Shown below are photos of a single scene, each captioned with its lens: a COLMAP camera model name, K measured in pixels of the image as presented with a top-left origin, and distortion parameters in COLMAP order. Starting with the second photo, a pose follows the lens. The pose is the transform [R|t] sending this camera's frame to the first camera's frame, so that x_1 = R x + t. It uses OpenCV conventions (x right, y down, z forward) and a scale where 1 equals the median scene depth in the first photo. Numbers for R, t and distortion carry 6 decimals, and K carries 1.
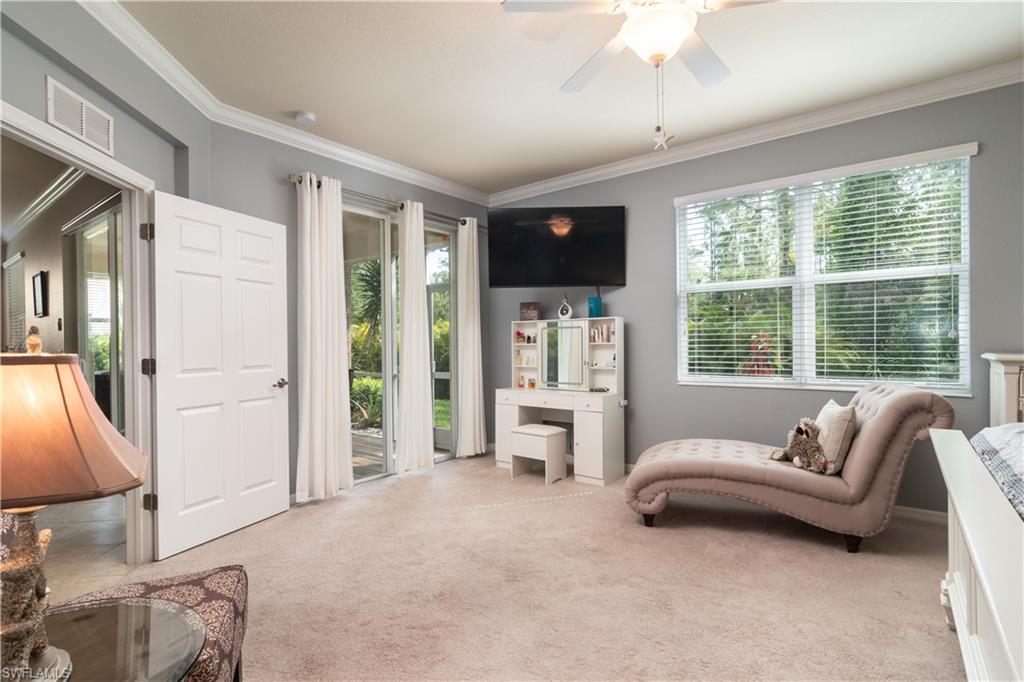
lens RADIAL K [[499.6, 0, 514.5], [0, 499.6, 342.0], [0, 0, 1]] dist [-0.001181, -0.000401]
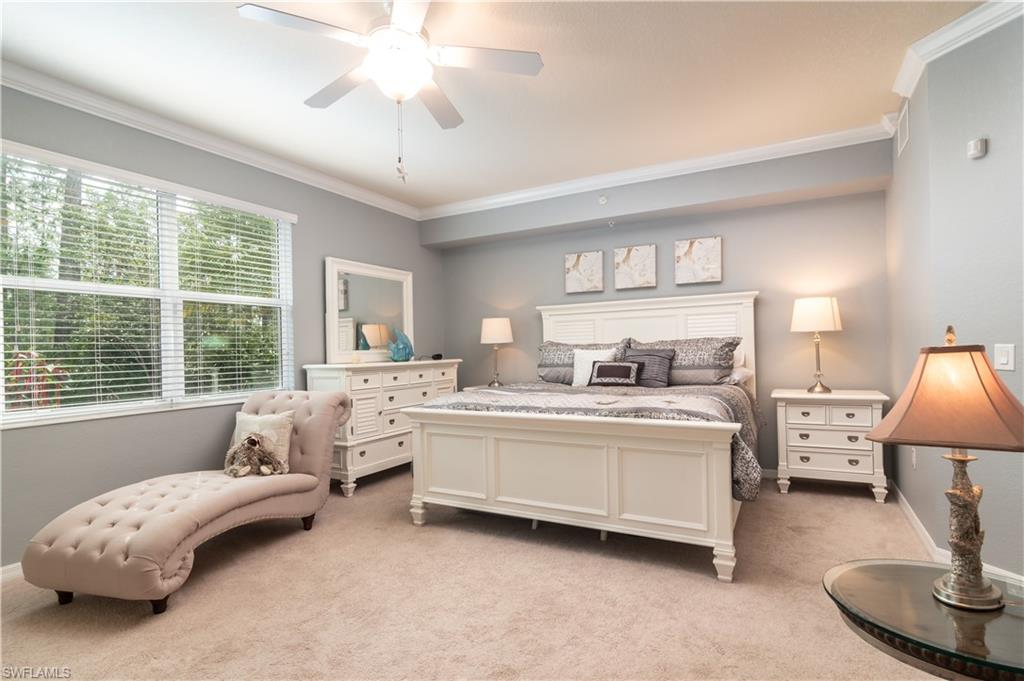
lens RADIAL K [[499.6, 0, 516.5], [0, 499.6, 343.1], [0, 0, 1]] dist [-0.001181, -0.000401]
pose [[-0.153329, 0.016193, 0.988043, -0.498728], [0.015347, 0.999784, -0.014004, -0.008683], [-0.988056, 0.013016, -0.153544, 0.541582]]
